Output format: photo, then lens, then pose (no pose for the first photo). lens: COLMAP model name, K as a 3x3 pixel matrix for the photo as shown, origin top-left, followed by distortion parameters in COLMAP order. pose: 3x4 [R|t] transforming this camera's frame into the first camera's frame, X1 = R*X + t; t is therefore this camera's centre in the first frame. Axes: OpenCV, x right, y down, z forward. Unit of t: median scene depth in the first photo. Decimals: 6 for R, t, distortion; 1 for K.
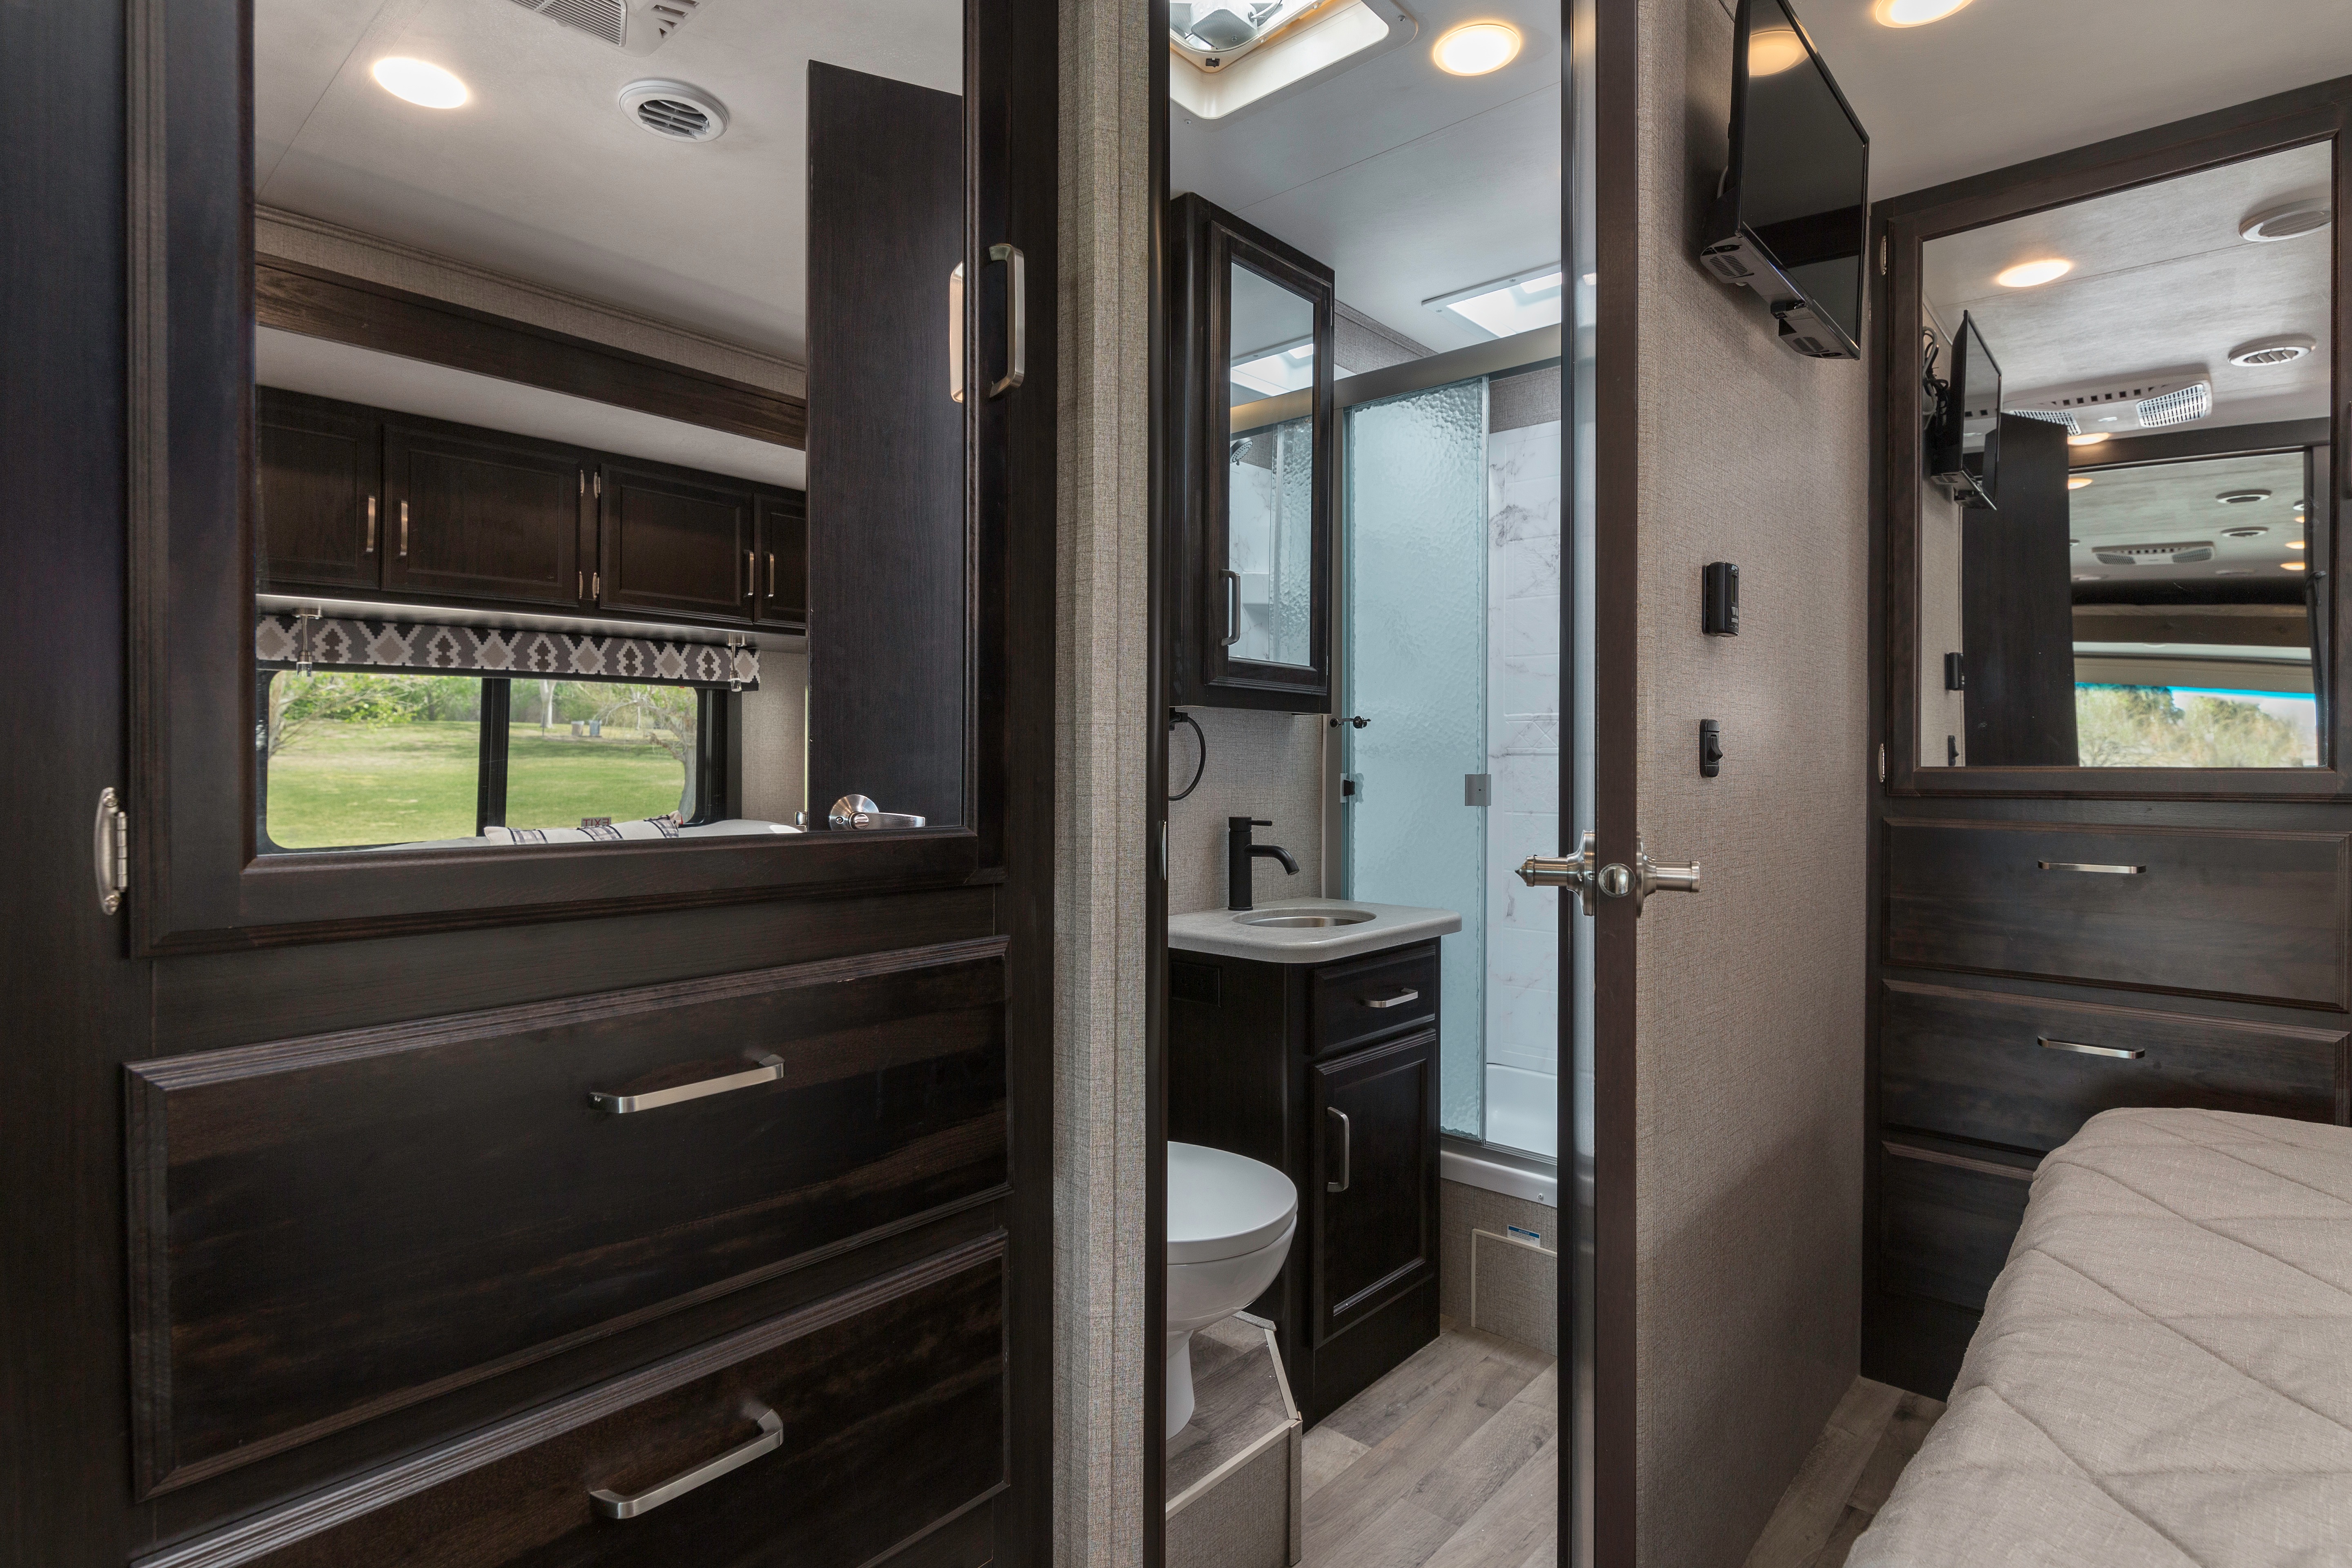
lens RADIAL K [[1176.6, 0, 1176.0], [0, 1176.6, 784.0], [0, 0, 1]] dist [-0.000559, 0.000365]
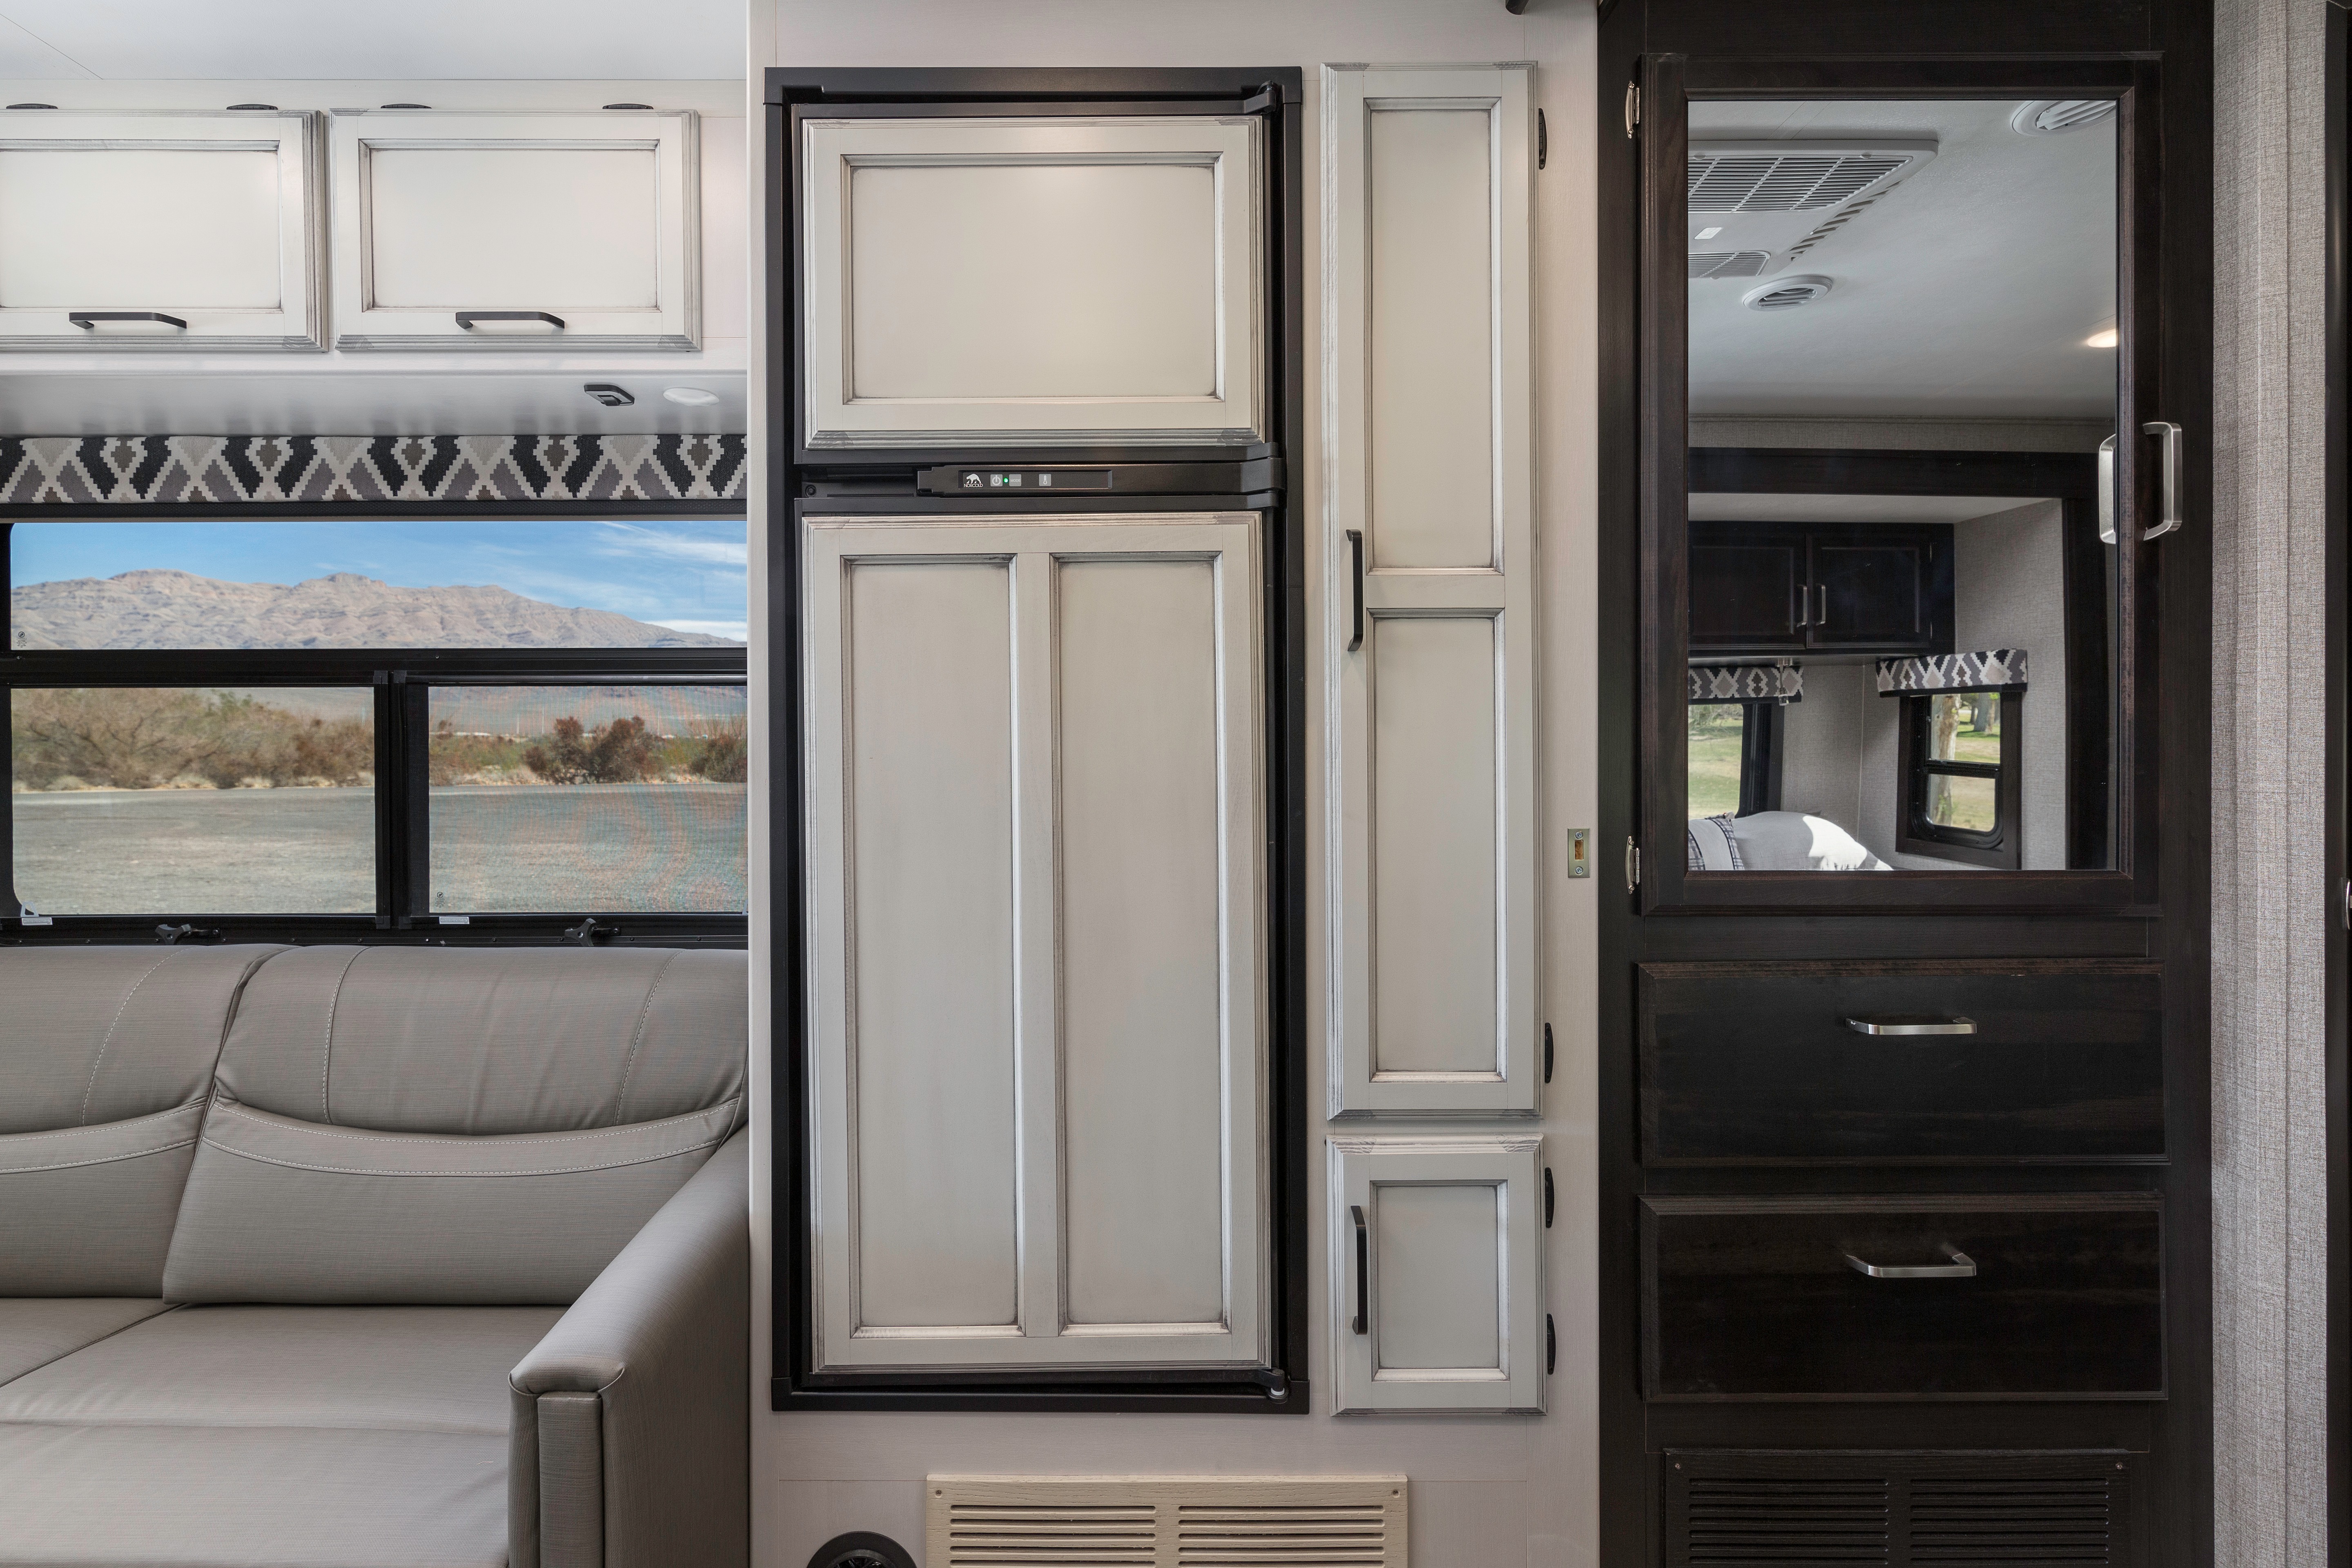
lens RADIAL K [[1059.6, 0, 1175.2], [0, 1059.6, 756.9], [0, 0, 1]] dist [0.002247, 0.000434]
pose [[0.663560, -0.004778, -0.748108, 0.007235], [-0.005644, 0.999919, -0.011392, -0.068098], [0.748102, 0.011782, 0.663479, -0.538156]]
